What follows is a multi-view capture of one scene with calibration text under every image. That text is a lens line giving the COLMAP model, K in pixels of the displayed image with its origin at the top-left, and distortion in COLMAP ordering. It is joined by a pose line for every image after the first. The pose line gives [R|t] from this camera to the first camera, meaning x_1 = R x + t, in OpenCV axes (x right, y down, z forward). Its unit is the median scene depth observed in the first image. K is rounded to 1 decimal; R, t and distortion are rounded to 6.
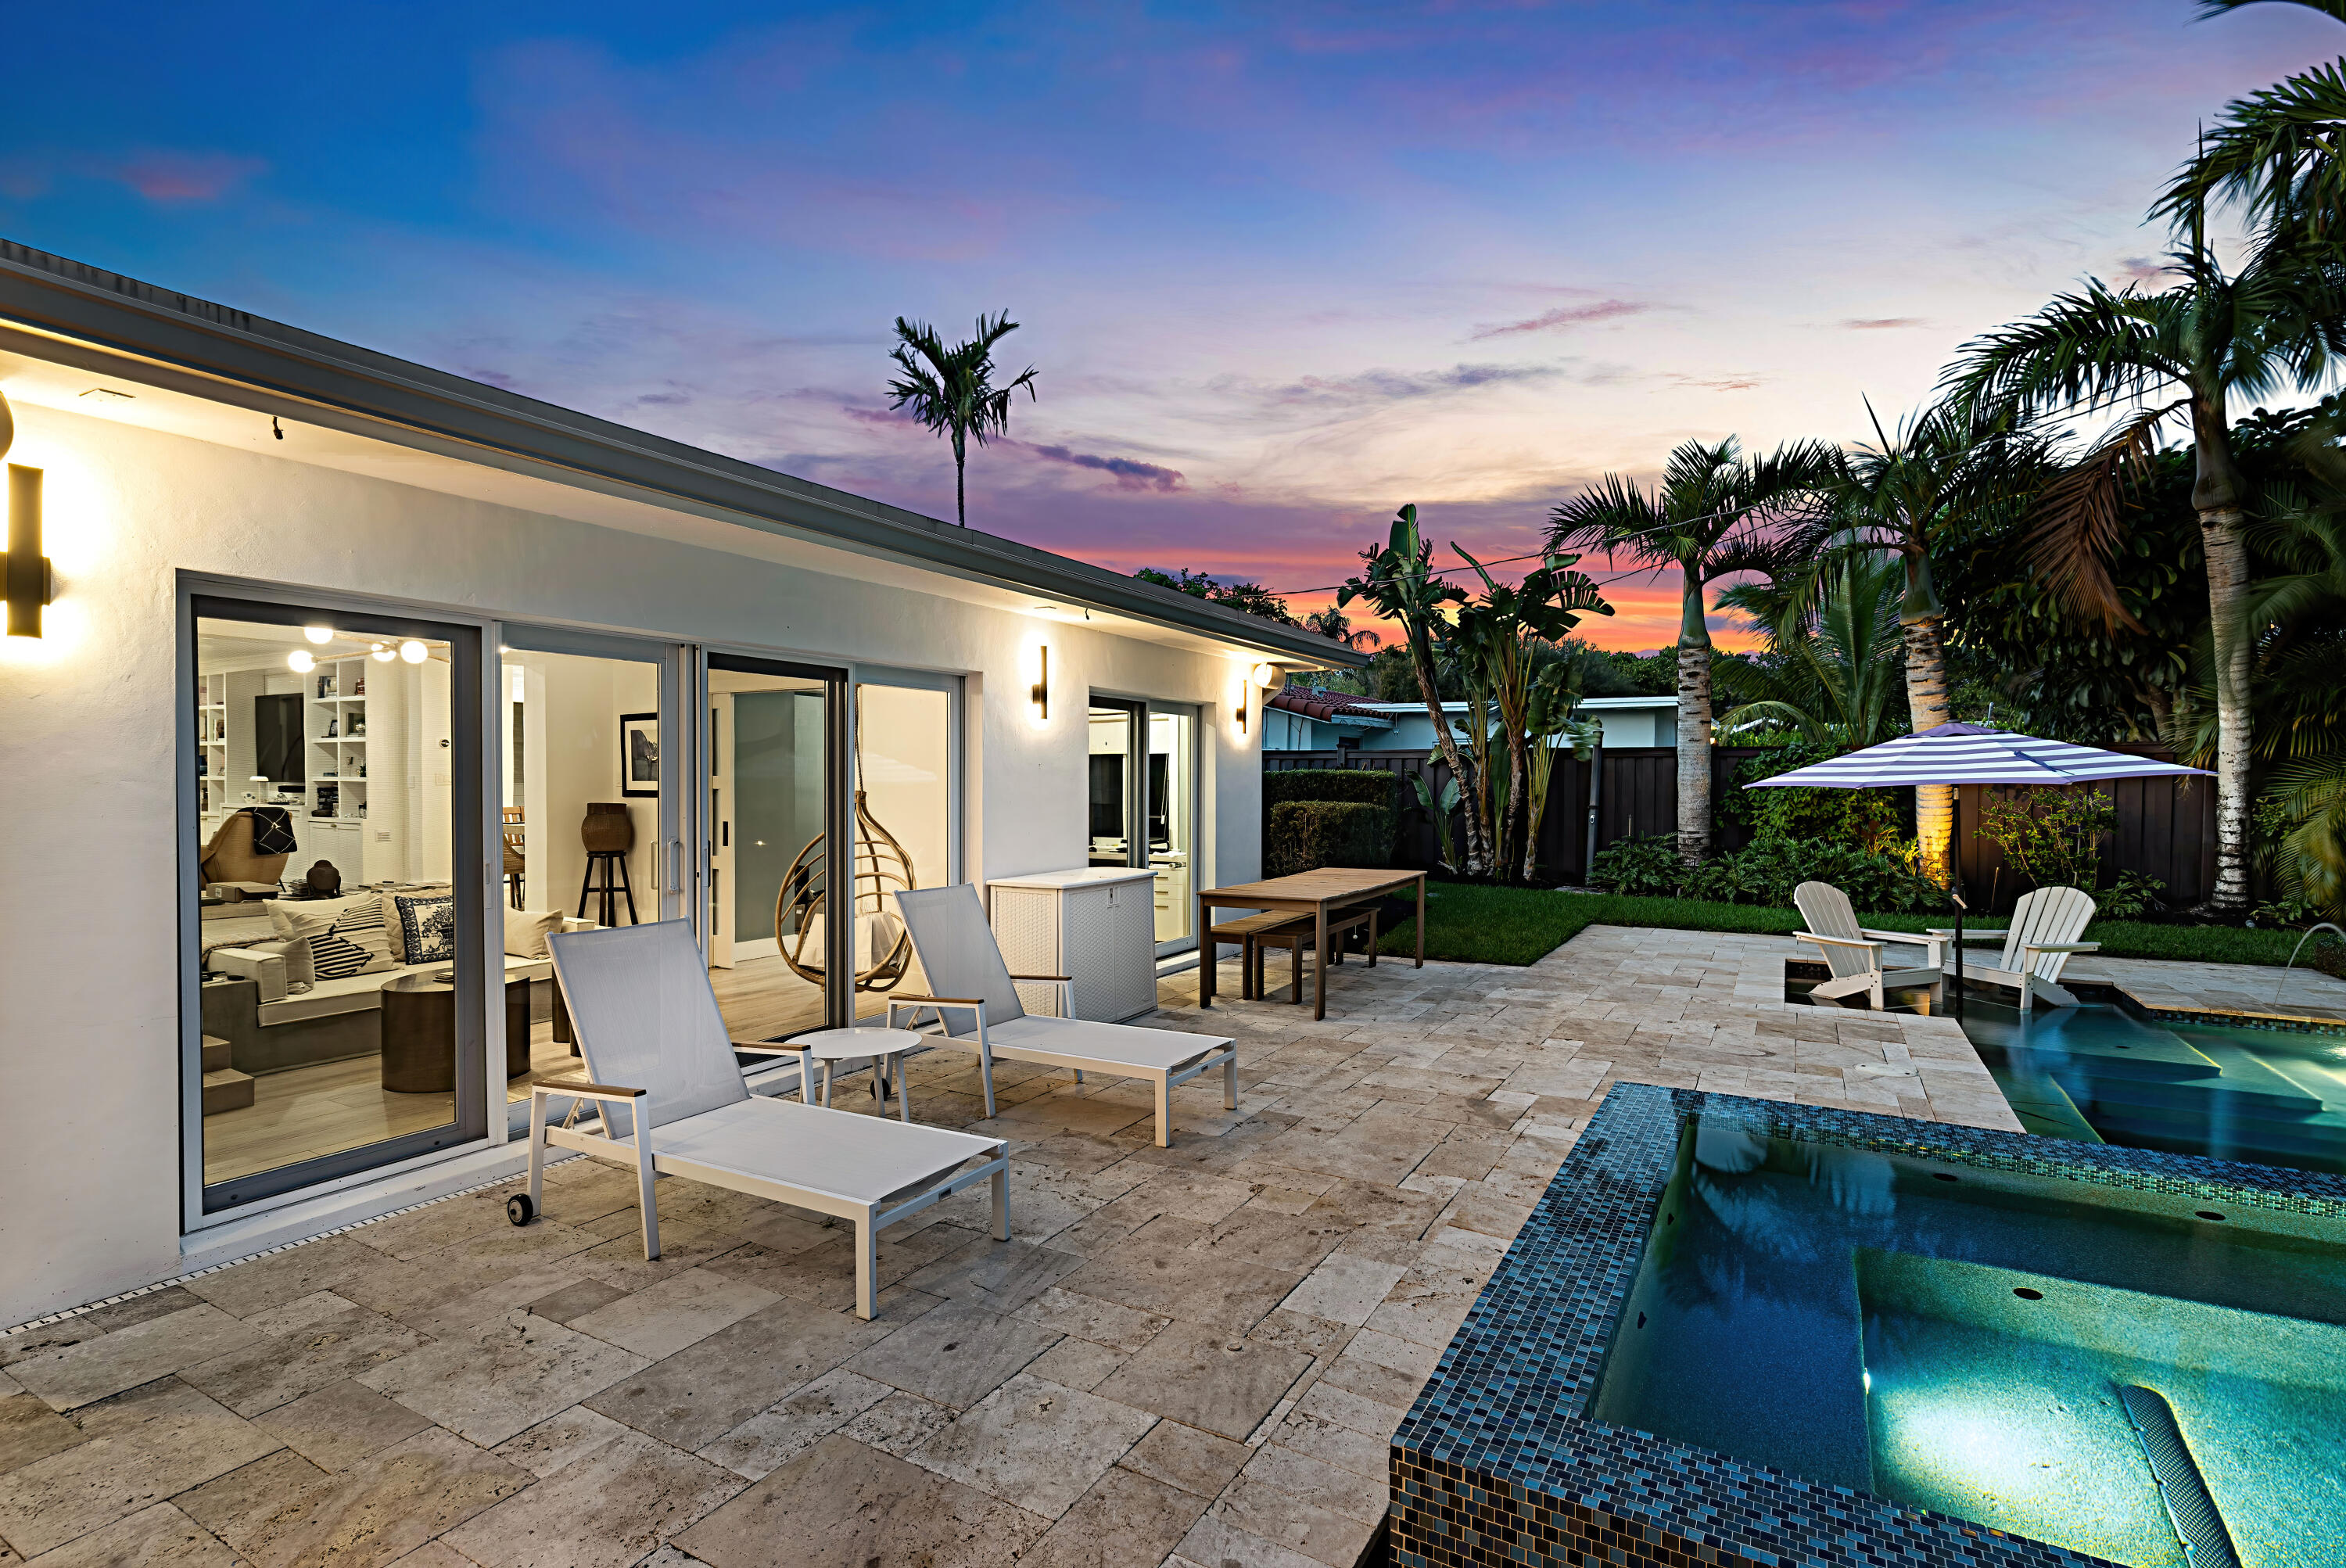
lens RADIAL K [[1081.0, 0, 1186.9], [0, 1081.0, 788.9], [0, 0, 1]] dist [-0.002589, 0.001592]
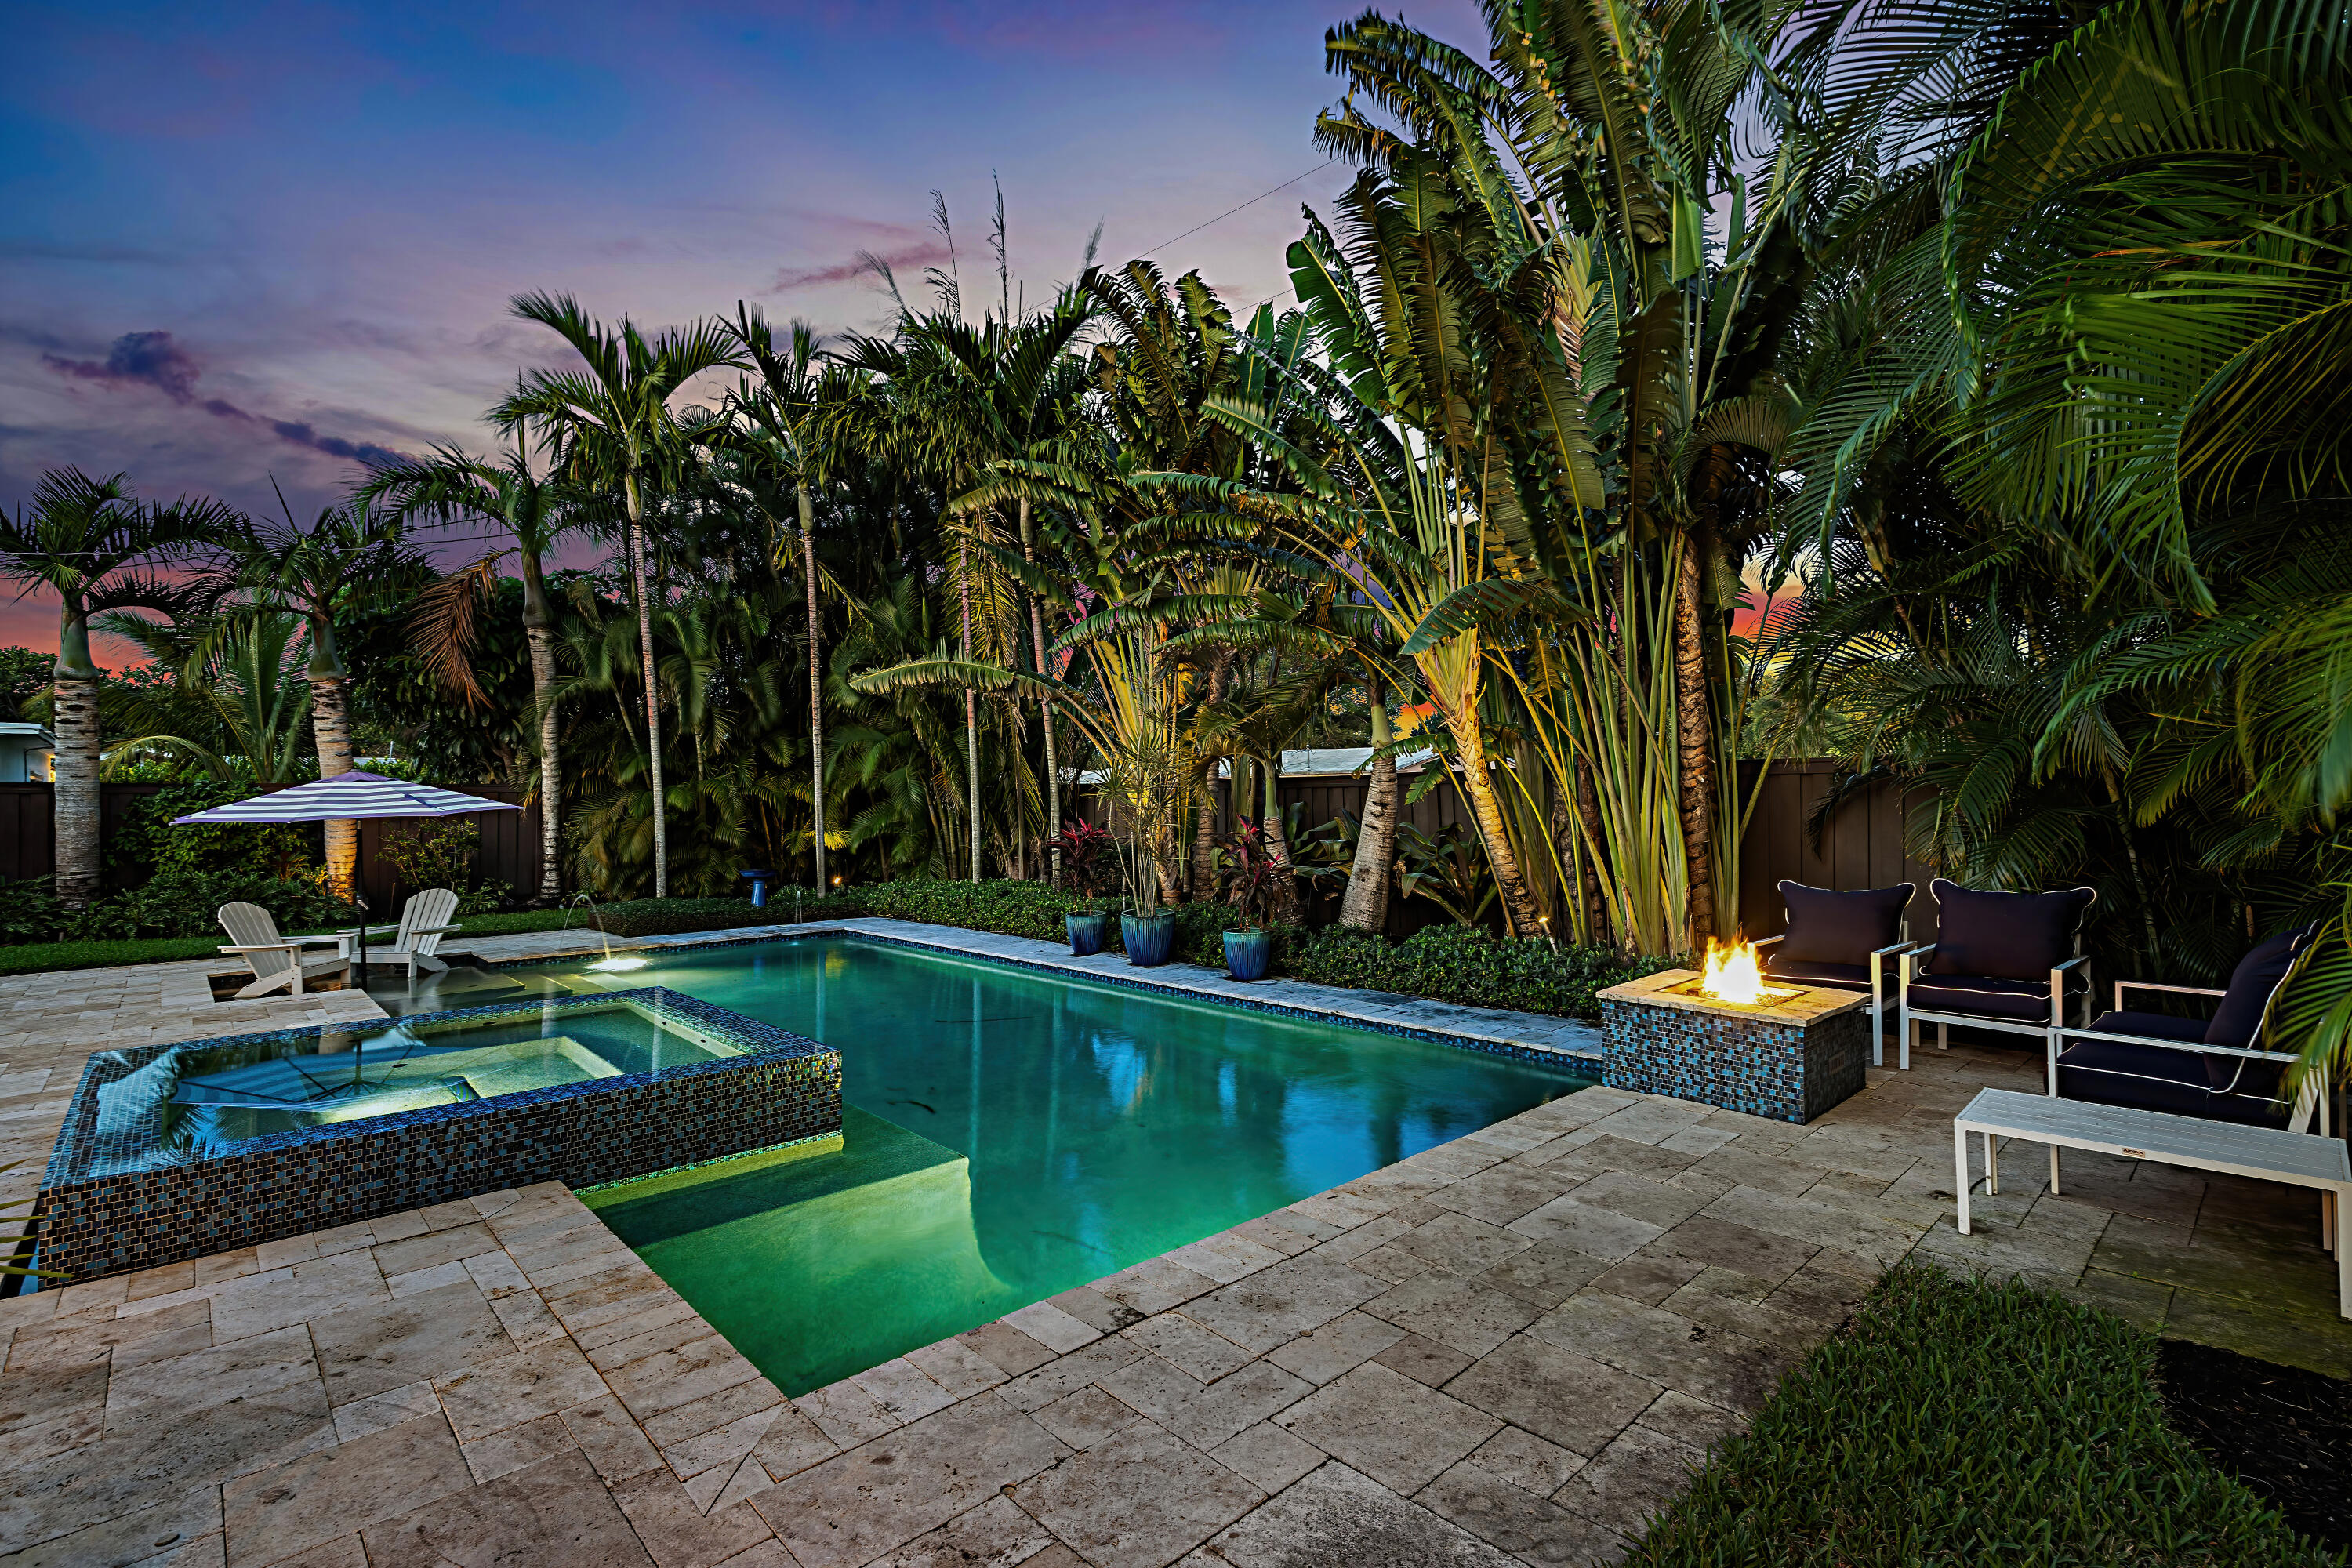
lens RADIAL K [[1083.7, 0, 1178.1], [0, 1083.7, 797.2], [0, 0, 1]] dist [-0.002589, 0.001592]
pose [[0.301006, -0.001278, 0.953621, -0.170111], [0.021365, 0.999757, -0.005404, -0.000540], [-0.953383, 0.022001, 0.300960, -0.242704]]
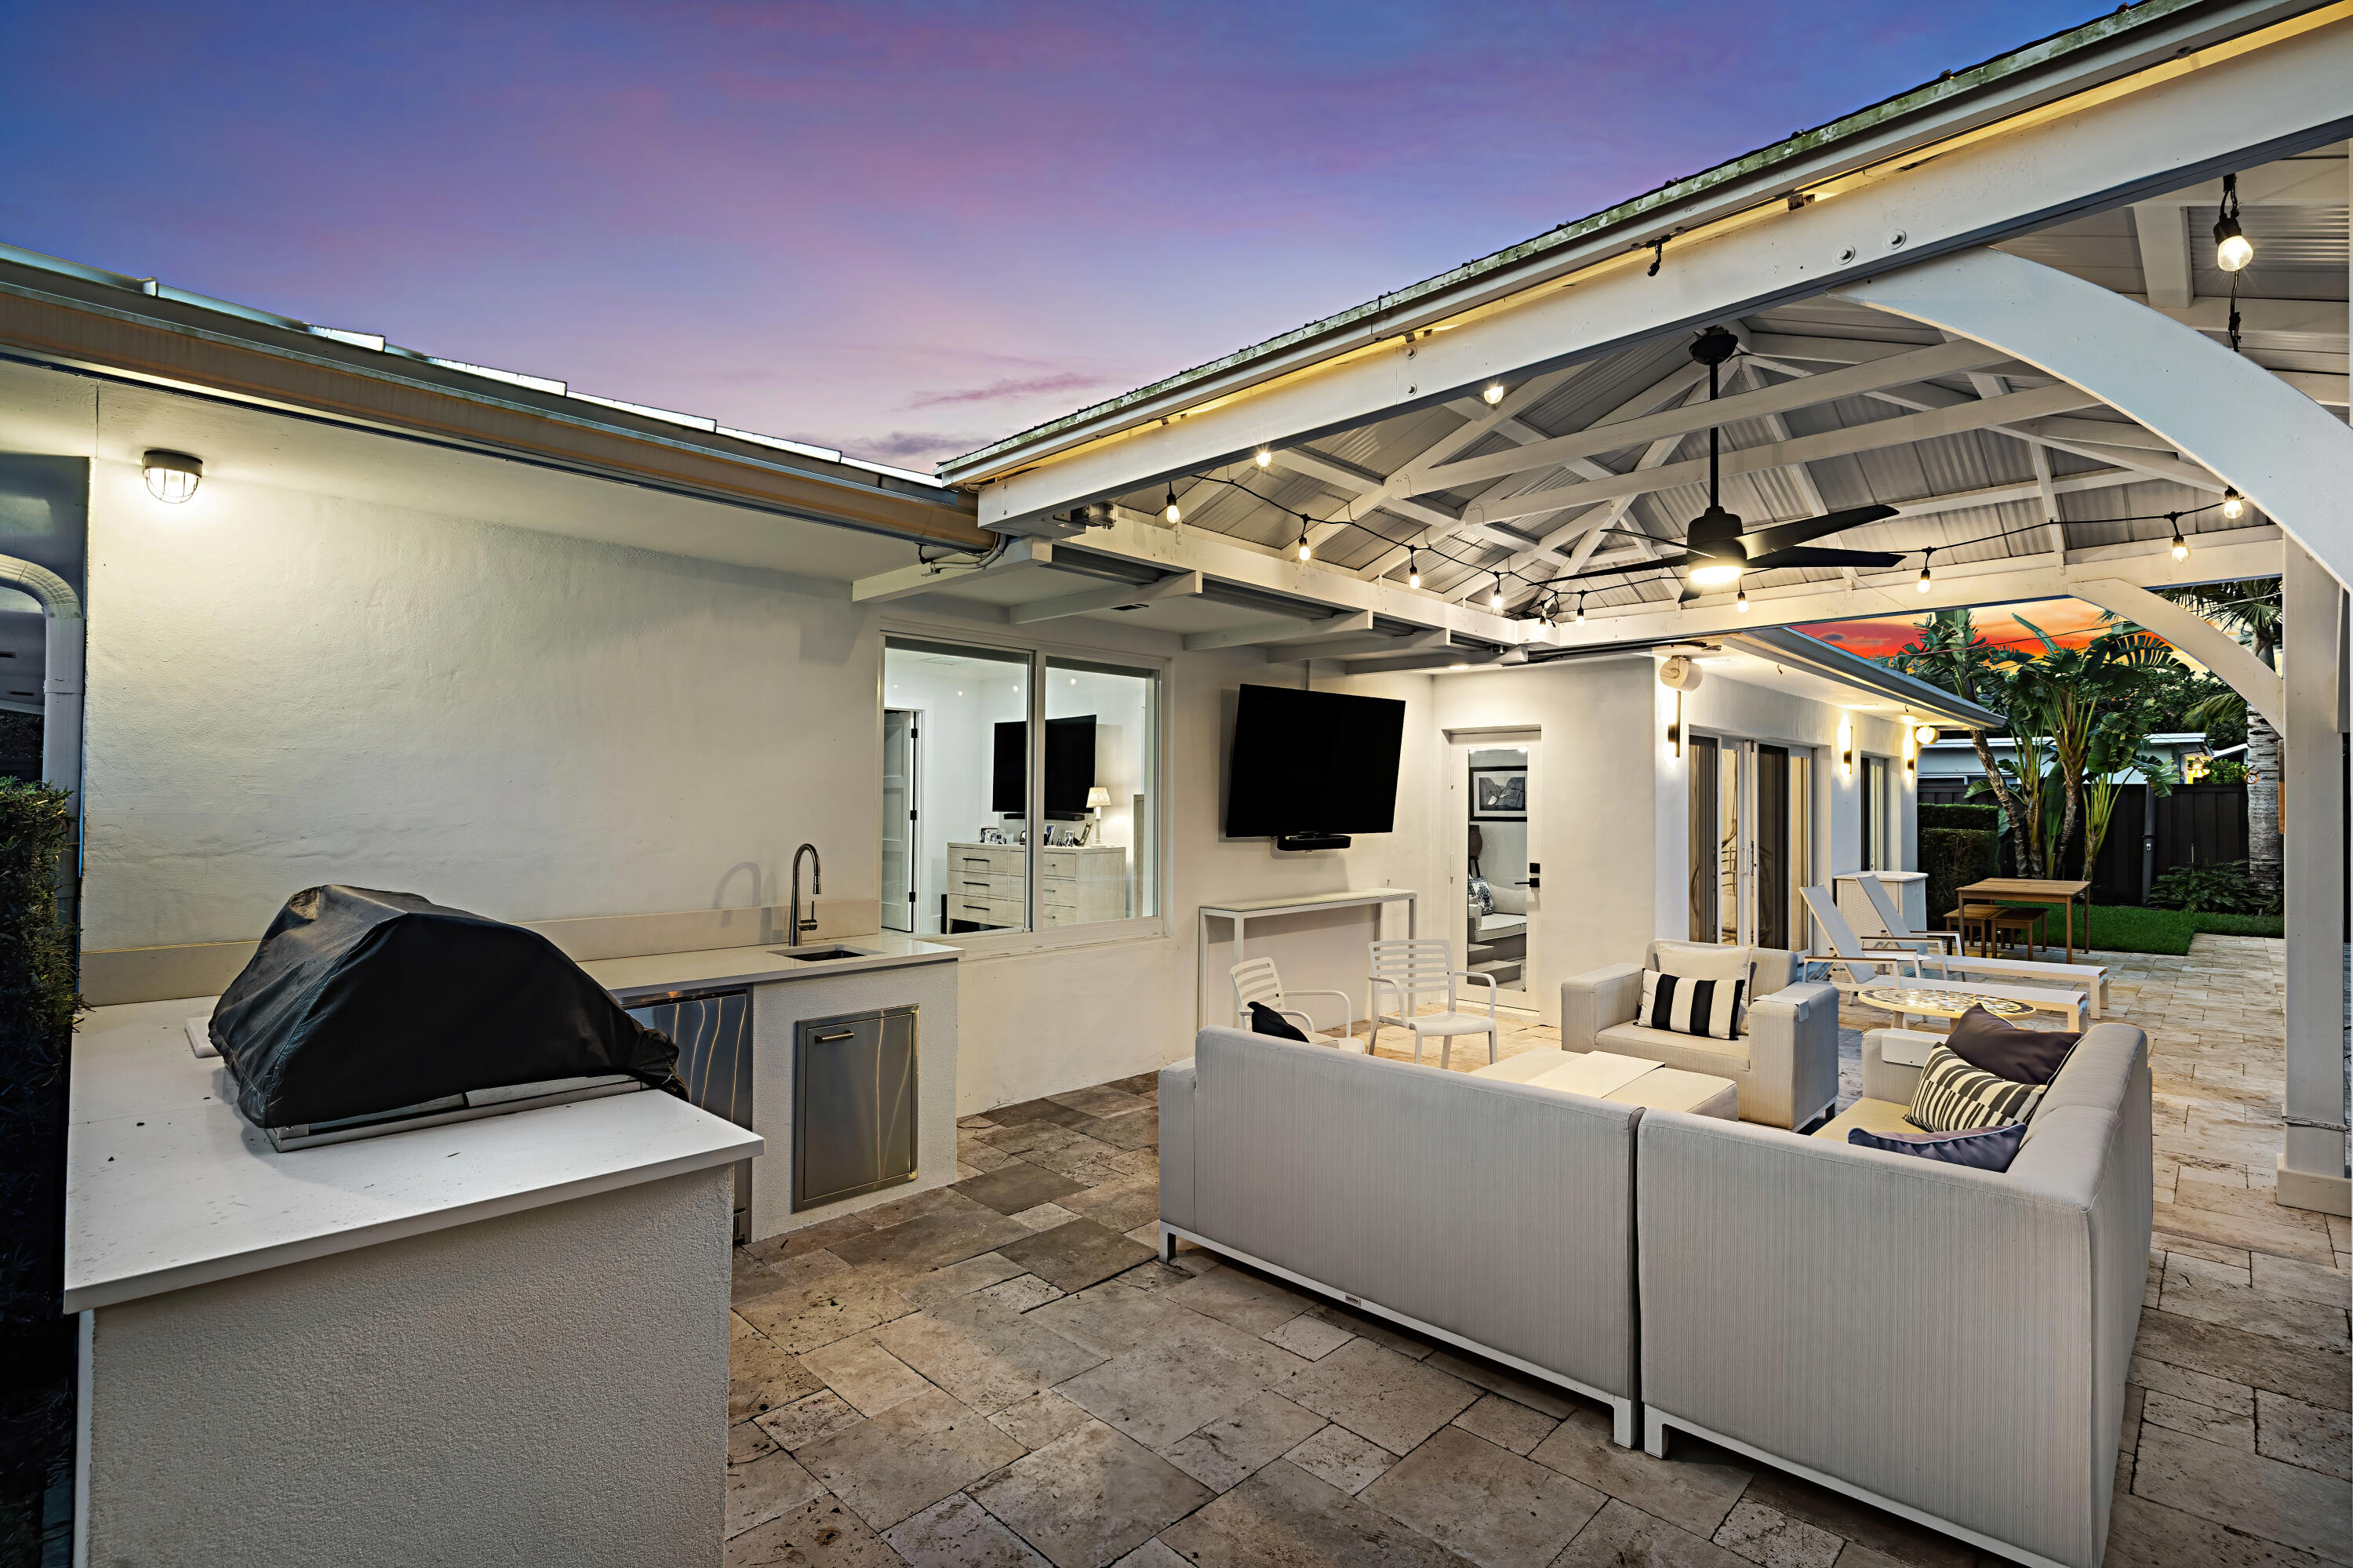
lens RADIAL K [[1084.2, 0, 1165.9], [0, 1084.2, 781.7], [0, 0, 1]] dist [-0.002589, 0.001592]
pose [[0.967405, -0.000224, -0.253235, -0.414976], [-0.007043, 0.999589, -0.027788, -0.002047], [0.253138, 0.028666, 0.967006, -0.450444]]
